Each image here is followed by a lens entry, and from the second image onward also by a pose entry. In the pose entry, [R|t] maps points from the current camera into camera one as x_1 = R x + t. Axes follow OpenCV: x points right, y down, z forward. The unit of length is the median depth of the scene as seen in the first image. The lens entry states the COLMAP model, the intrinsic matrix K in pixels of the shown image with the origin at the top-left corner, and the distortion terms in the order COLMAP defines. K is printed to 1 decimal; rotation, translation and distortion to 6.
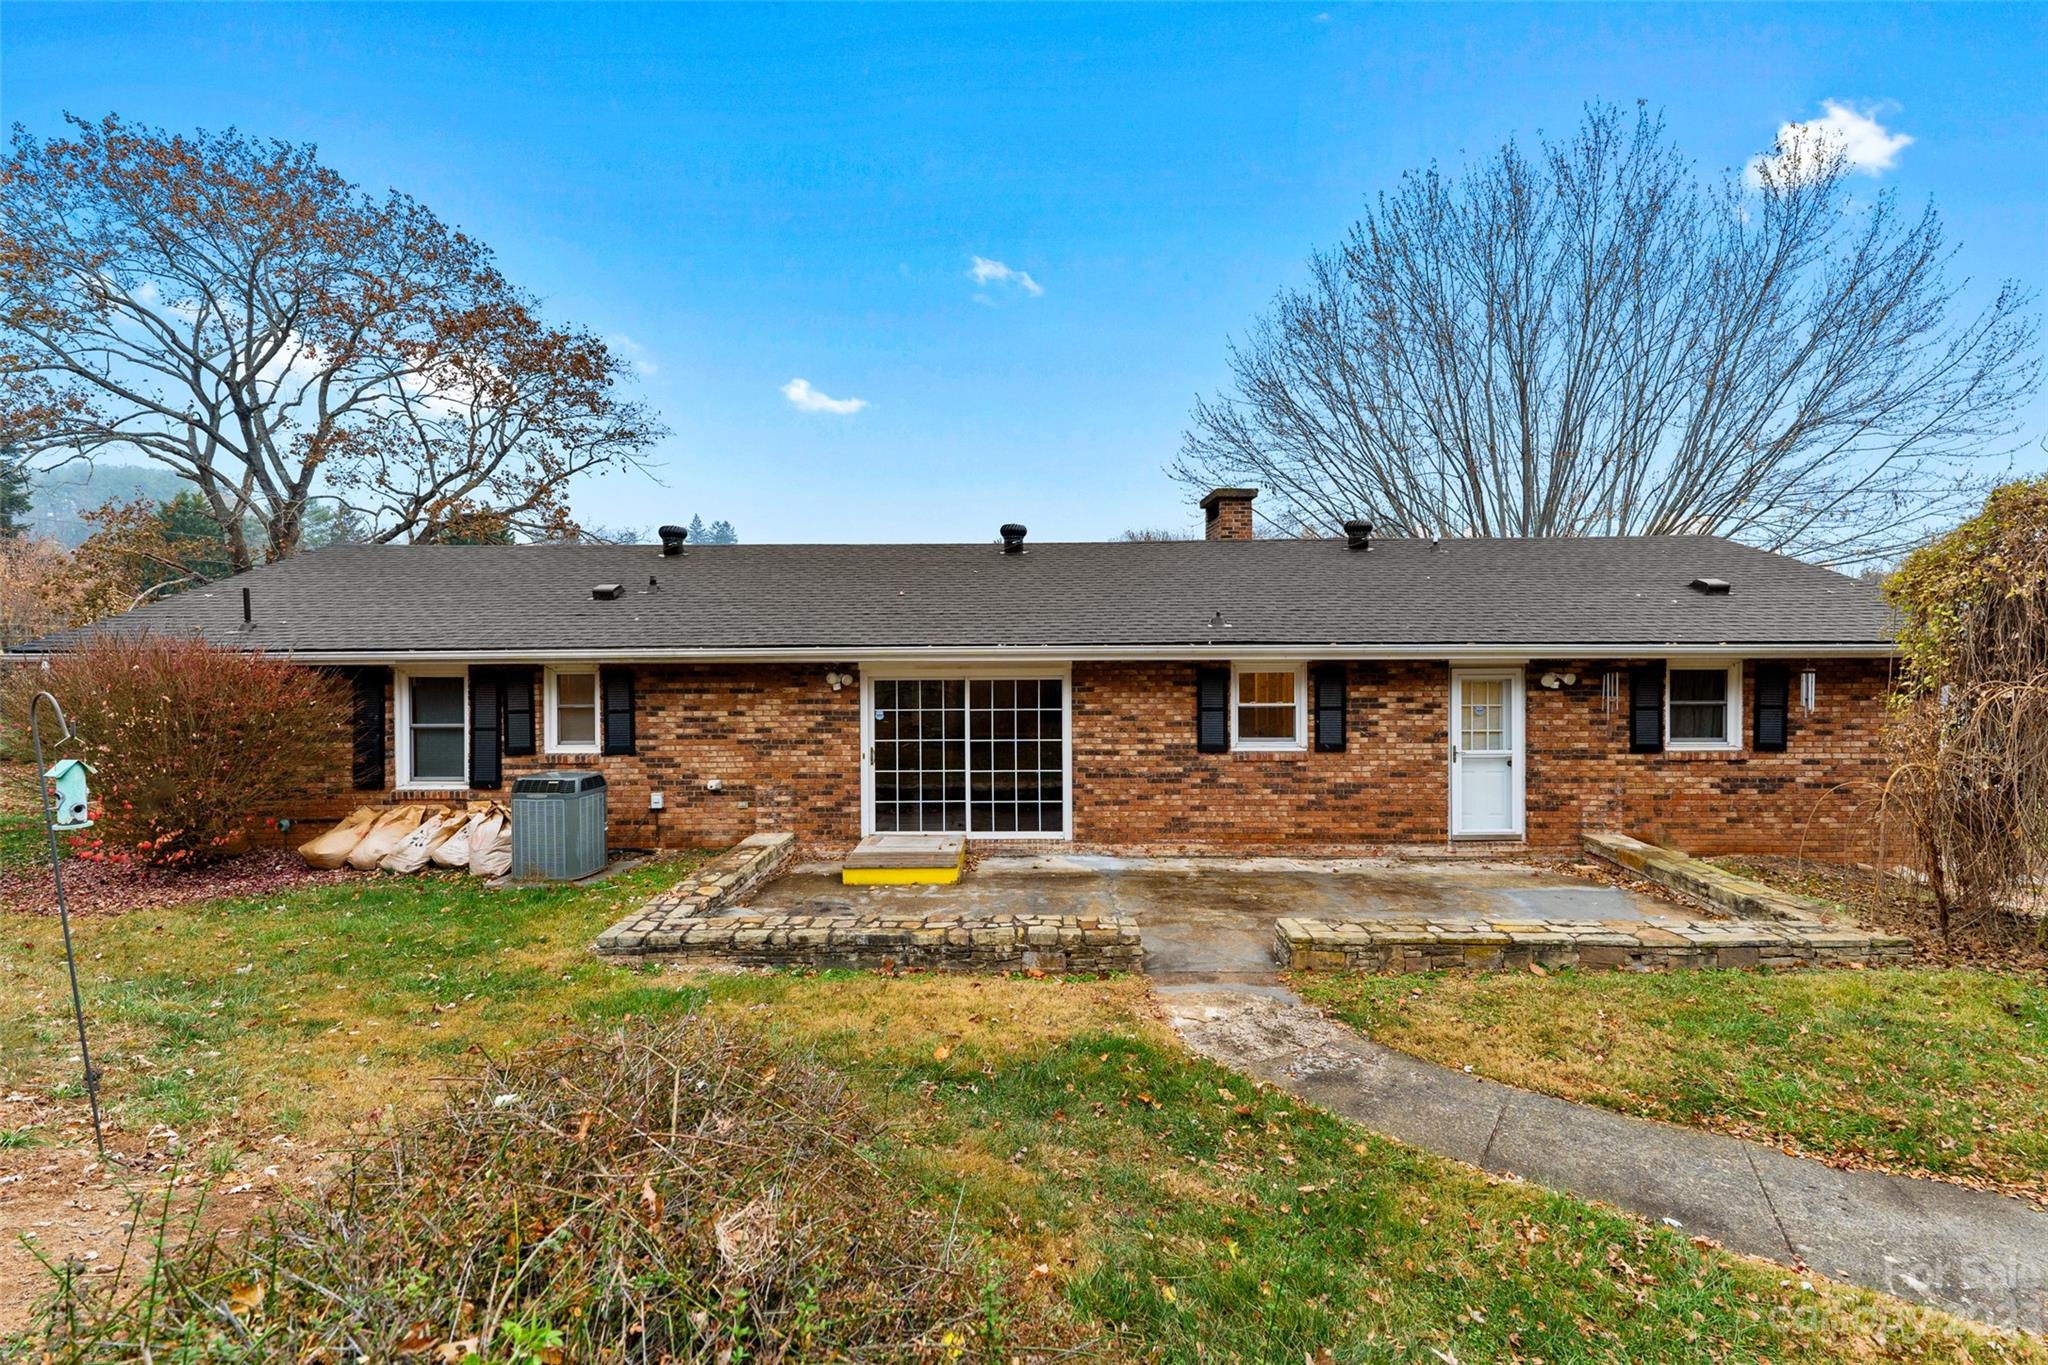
lens RADIAL K [[927.2, 0, 1024.1], [0, 927.2, 654.9], [0, 0, 1]] dist [0.024838, -0.000081]
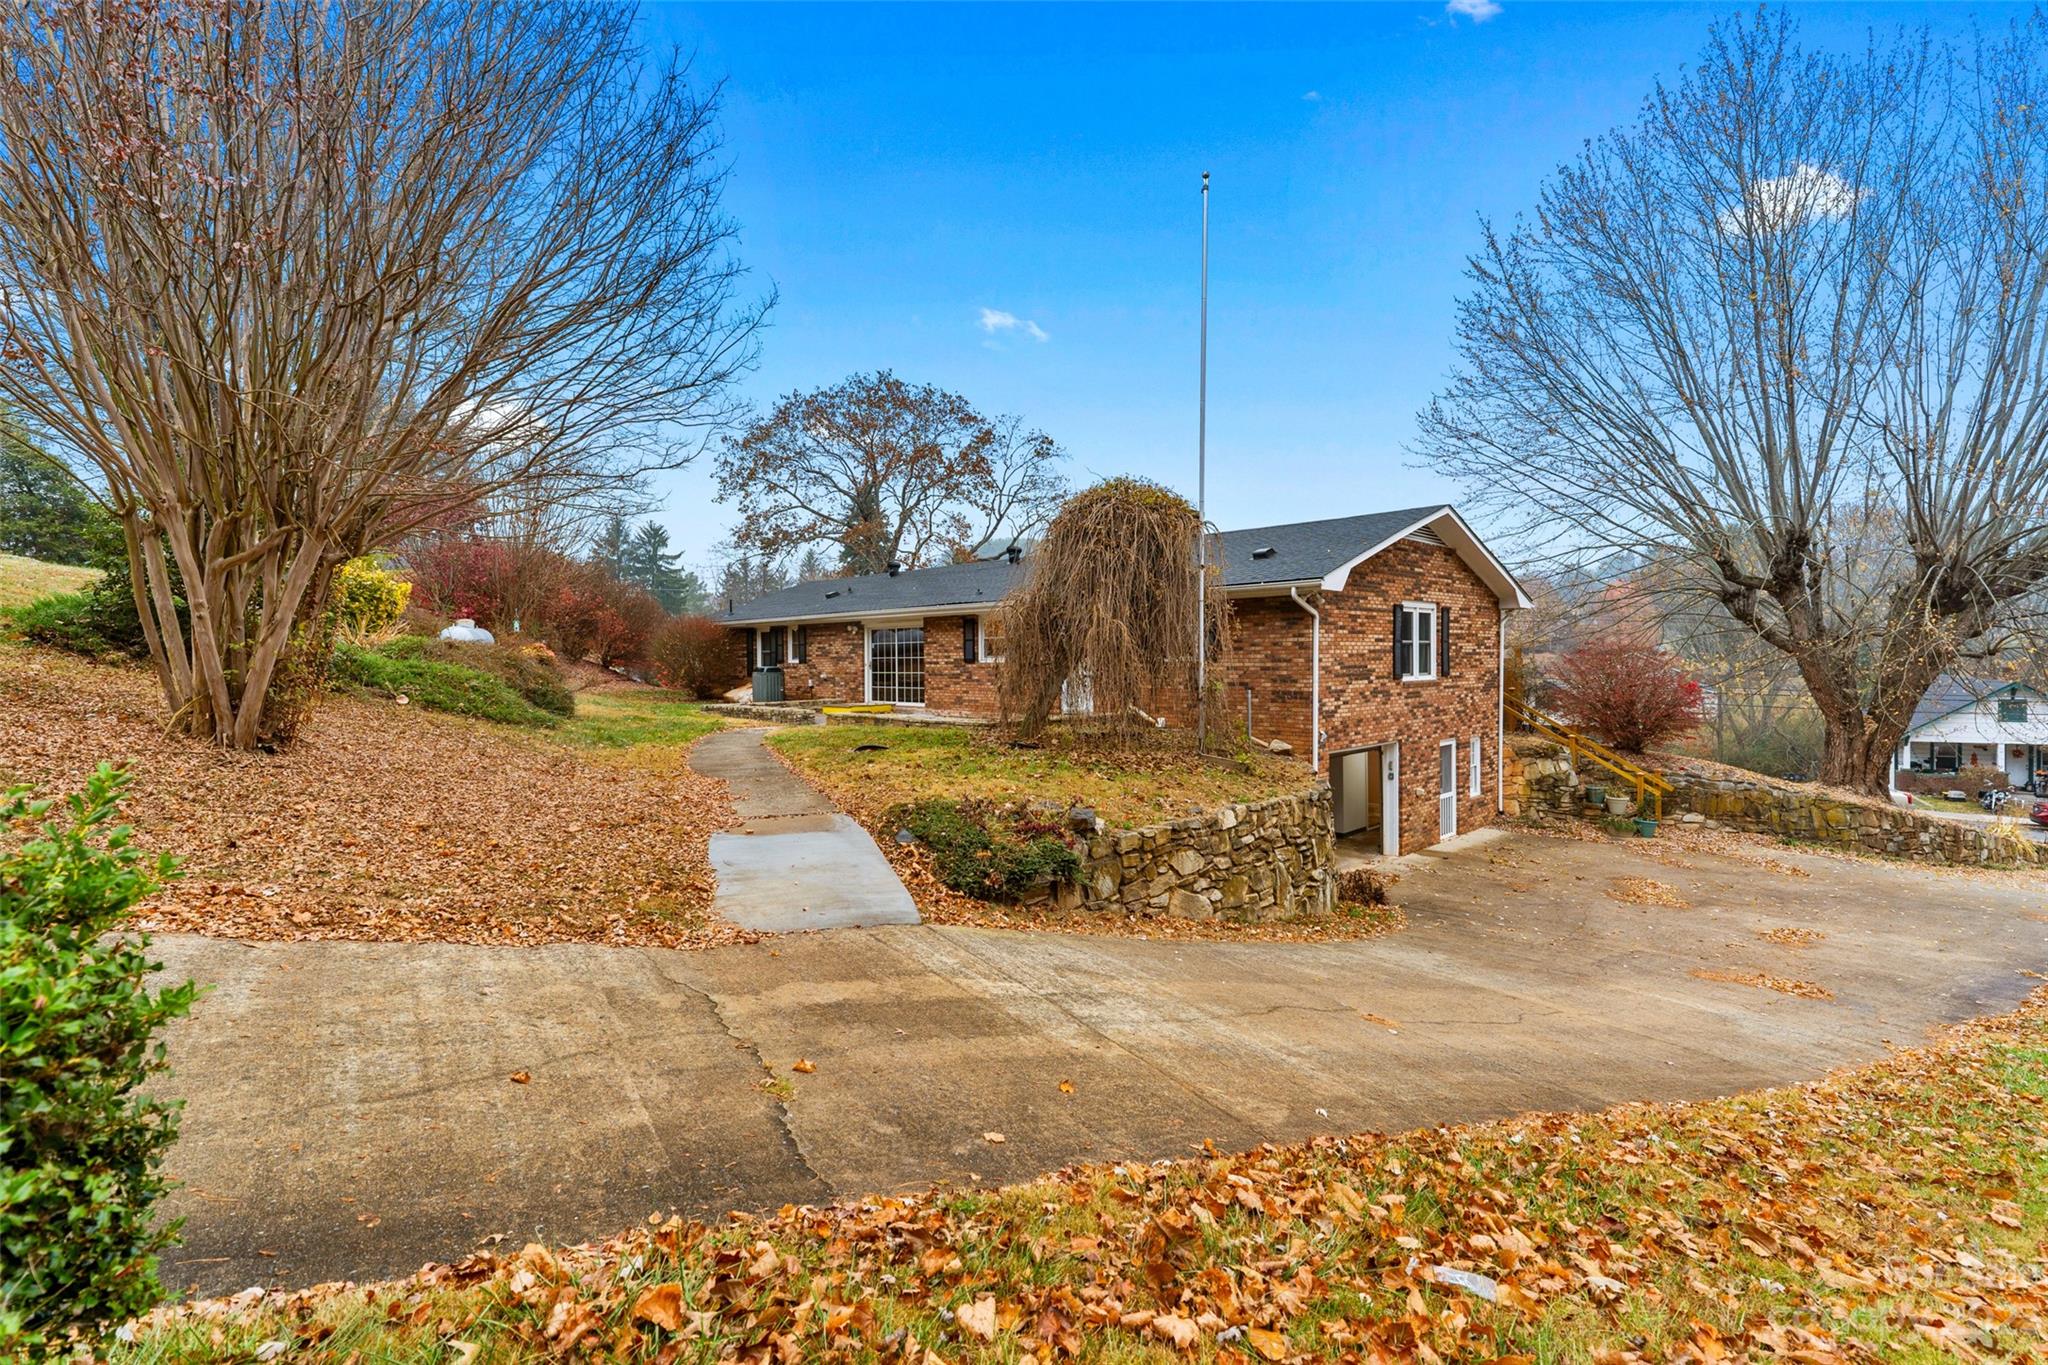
lens RADIAL K [[927.2, 0, 1024.1], [0, 927.2, 654.9], [0, 0, 1]] dist [0.024838, -0.000081]
pose [[0.702713, -0.004617, -0.711458, 1.631270], [0.010316, 0.999940, 0.003700, 0.082716], [0.711398, -0.009940, 0.702719, -0.255301]]
